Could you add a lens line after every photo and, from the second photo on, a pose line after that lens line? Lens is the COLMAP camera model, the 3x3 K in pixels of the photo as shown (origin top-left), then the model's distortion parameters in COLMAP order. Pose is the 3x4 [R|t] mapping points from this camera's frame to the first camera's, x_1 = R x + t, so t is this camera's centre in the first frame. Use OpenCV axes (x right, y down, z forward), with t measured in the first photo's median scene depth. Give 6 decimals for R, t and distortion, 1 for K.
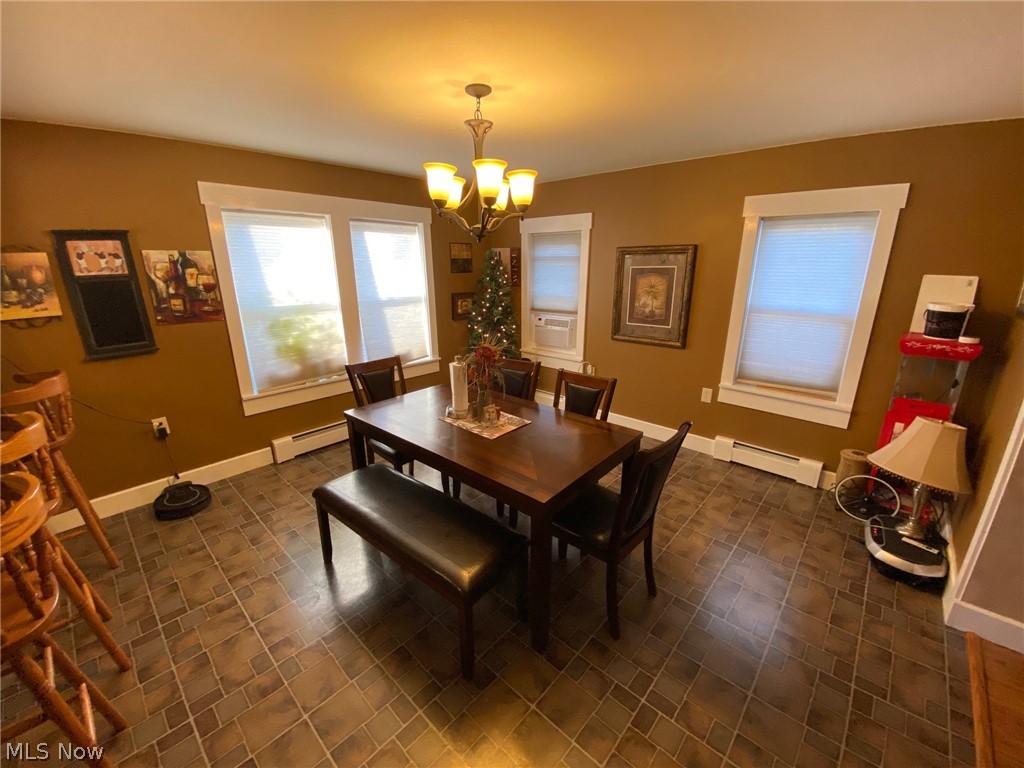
lens RADIAL K [[424.9, 0, 515.2], [0, 424.9, 383.2], [0, 0, 1]] dist [0.012469, -0.003069]
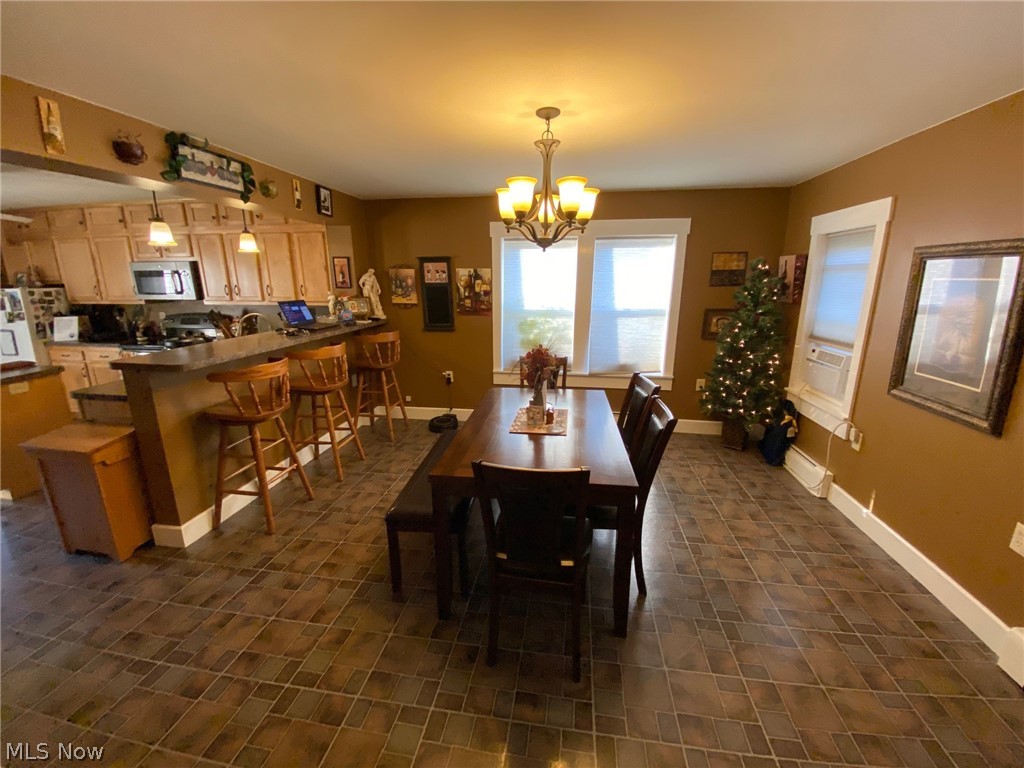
lens RADIAL K [[424.9, 0, 513.8], [0, 424.9, 383.3], [0, 0, 1]] dist [0.012469, -0.003069]
pose [[0.543683, 0.199143, -0.815323, 0.417145], [-0.229032, 0.969776, 0.084142, -0.044497], [0.807436, 0.140988, 0.572860, 0.189590]]
